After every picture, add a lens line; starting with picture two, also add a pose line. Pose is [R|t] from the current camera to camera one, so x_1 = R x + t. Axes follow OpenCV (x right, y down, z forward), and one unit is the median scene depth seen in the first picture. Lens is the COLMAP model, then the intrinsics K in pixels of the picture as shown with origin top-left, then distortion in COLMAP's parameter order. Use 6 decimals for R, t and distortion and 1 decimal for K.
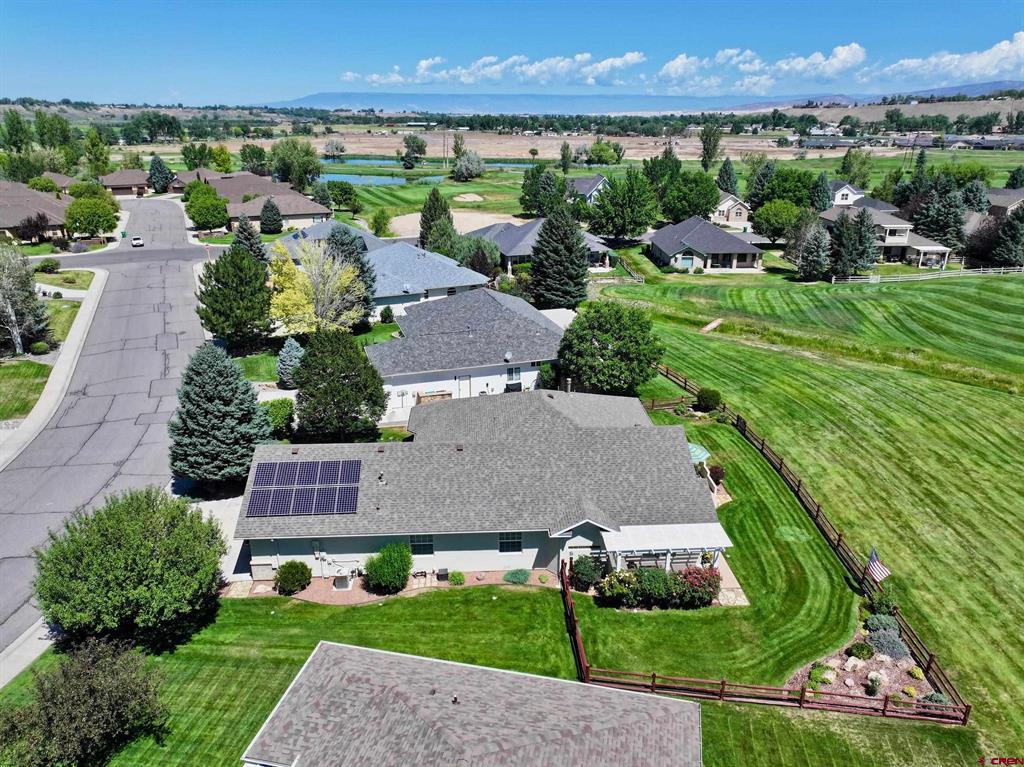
lens RADIAL K [[718.8, 0, 513.8], [0, 718.8, 380.0], [0, 0, 1]] dist [0.001071, 0.012275]
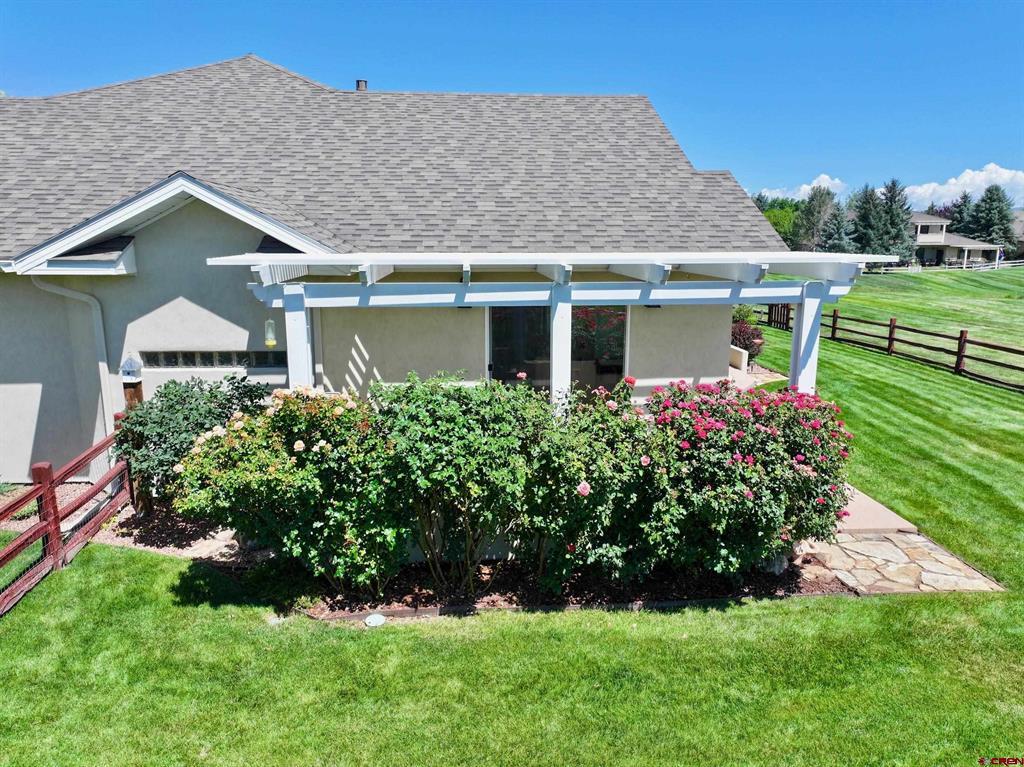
lens RADIAL K [[718.8, 0, 513.8], [0, 718.8, 380.0], [0, 0, 1]] dist [0.001071, 0.012275]
pose [[0.999929, -0.004825, 0.010873, 0.194137], [0.006511, 0.986956, -0.160860, 0.281501], [-0.009955, 0.160920, 0.986917, 0.788433]]
